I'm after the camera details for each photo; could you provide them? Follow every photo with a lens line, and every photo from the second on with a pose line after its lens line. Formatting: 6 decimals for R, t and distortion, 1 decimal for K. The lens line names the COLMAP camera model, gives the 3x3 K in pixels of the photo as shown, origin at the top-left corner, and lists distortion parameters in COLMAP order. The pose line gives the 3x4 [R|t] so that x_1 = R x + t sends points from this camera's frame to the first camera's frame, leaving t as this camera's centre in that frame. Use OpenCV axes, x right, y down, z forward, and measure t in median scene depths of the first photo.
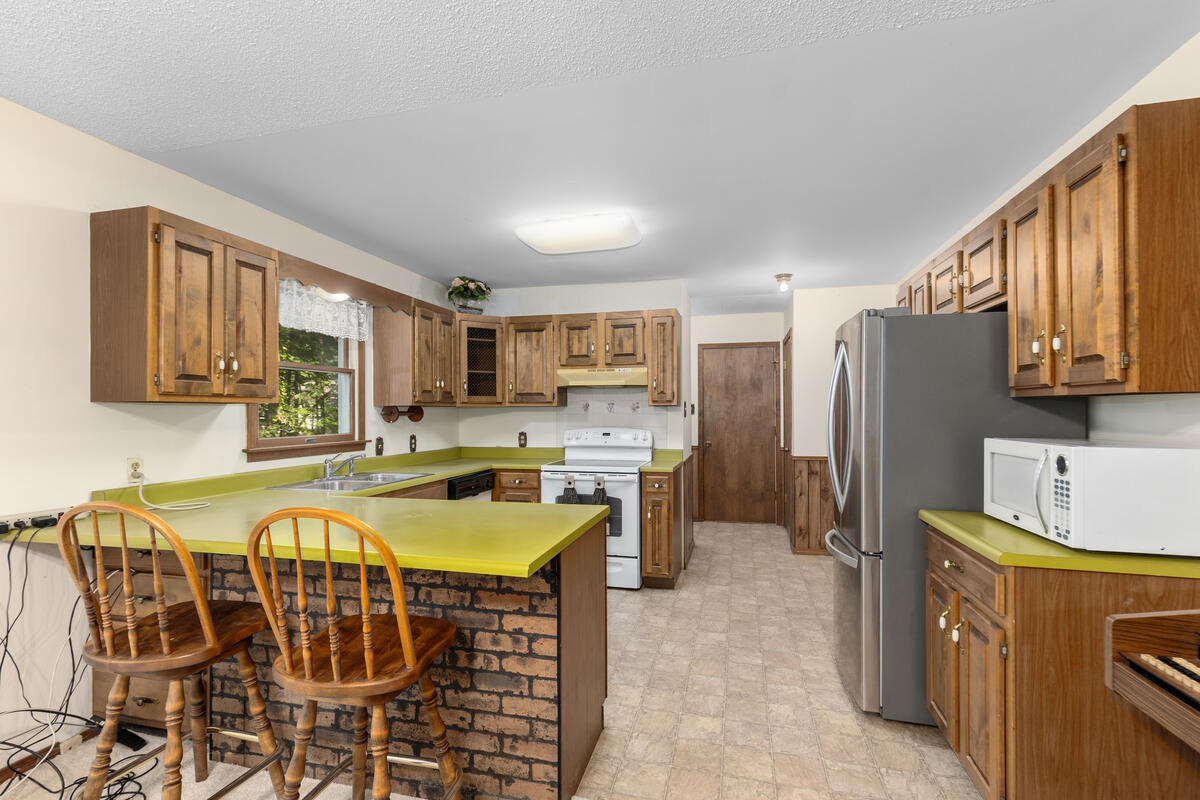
lens RADIAL K [[541.2, 0, 605.2], [0, 541.2, 408.8], [0, 0, 1]] dist [0.004033, -0.000428]
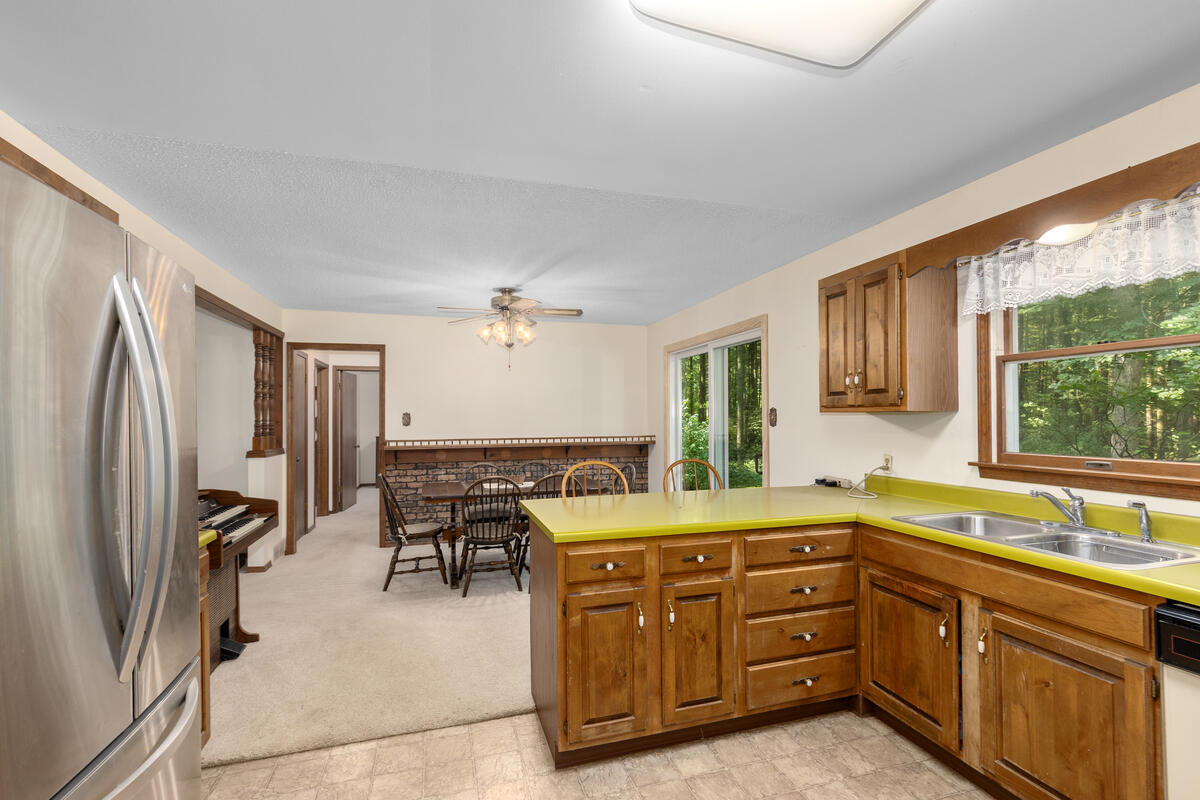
lens RADIAL K [[541.2, 0, 605.2], [0, 541.2, 408.8], [0, 0, 1]] dist [0.004033, -0.000428]
pose [[-0.853009, 0.005313, -0.521869, 0.249924], [0.015953, 0.999746, -0.015898, -0.005850], [0.521653, -0.021886, -0.852877, 1.134103]]
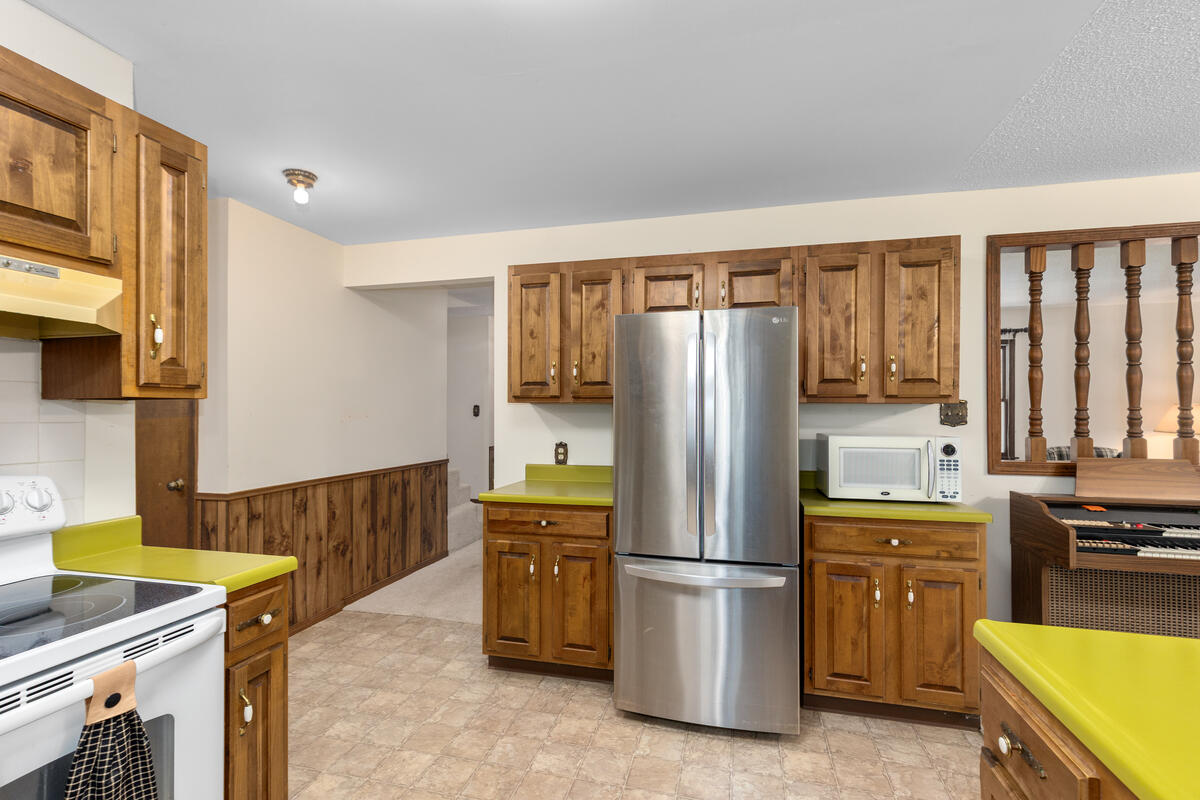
lens RADIAL K [[541.2, 0, 605.2], [0, 541.2, 408.8], [0, 0, 1]] dist [0.004033, -0.000428]
pose [[0.004027, 0.007710, 0.999962, -0.292182], [-0.005458, 0.999956, -0.007688, 0.002275], [-0.999977, -0.005426, 0.004069, 0.836406]]
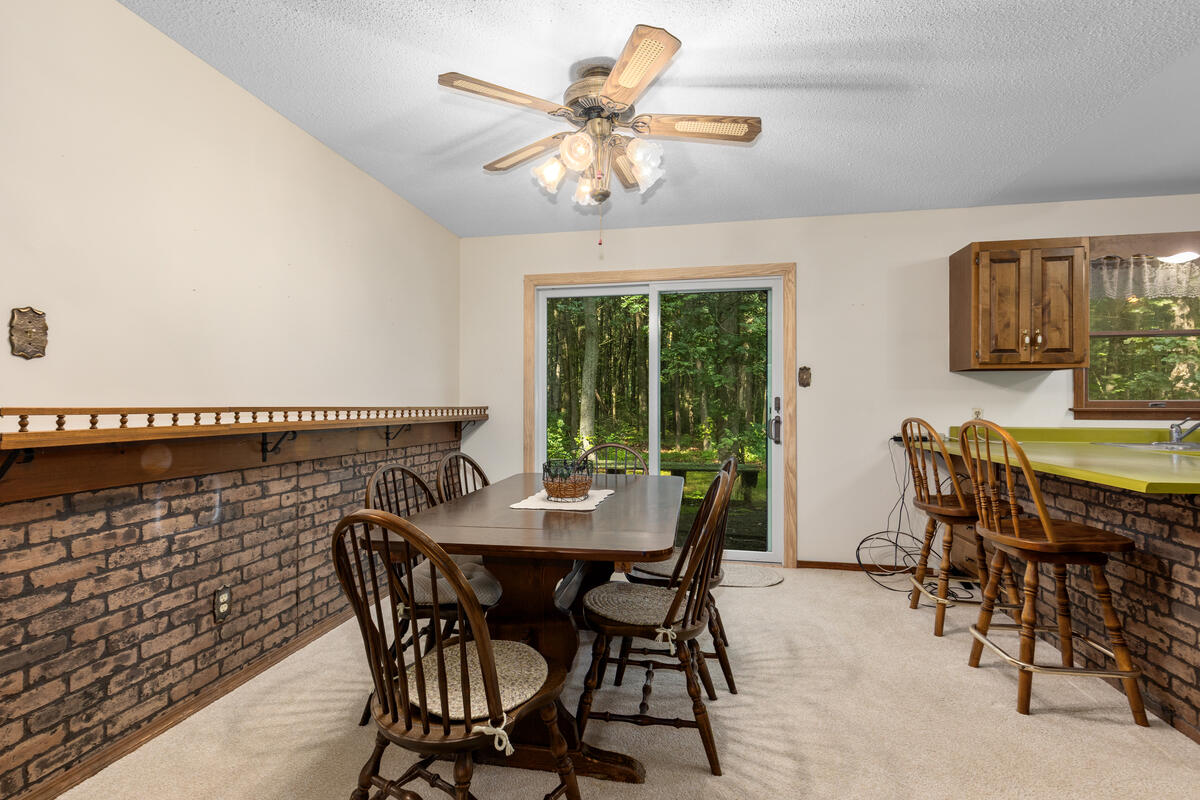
lens RADIAL K [[542.0, 0, 600.0], [0, 542.0, 400.0], [0, 0, 1]] dist [0.008502, 0.000139]
pose [[0.064741, -0.002628, -0.997899, 0.370738], [0.003033, 0.999992, -0.002437, 0.044084], [0.997897, -0.002869, 0.064749, -0.092996]]
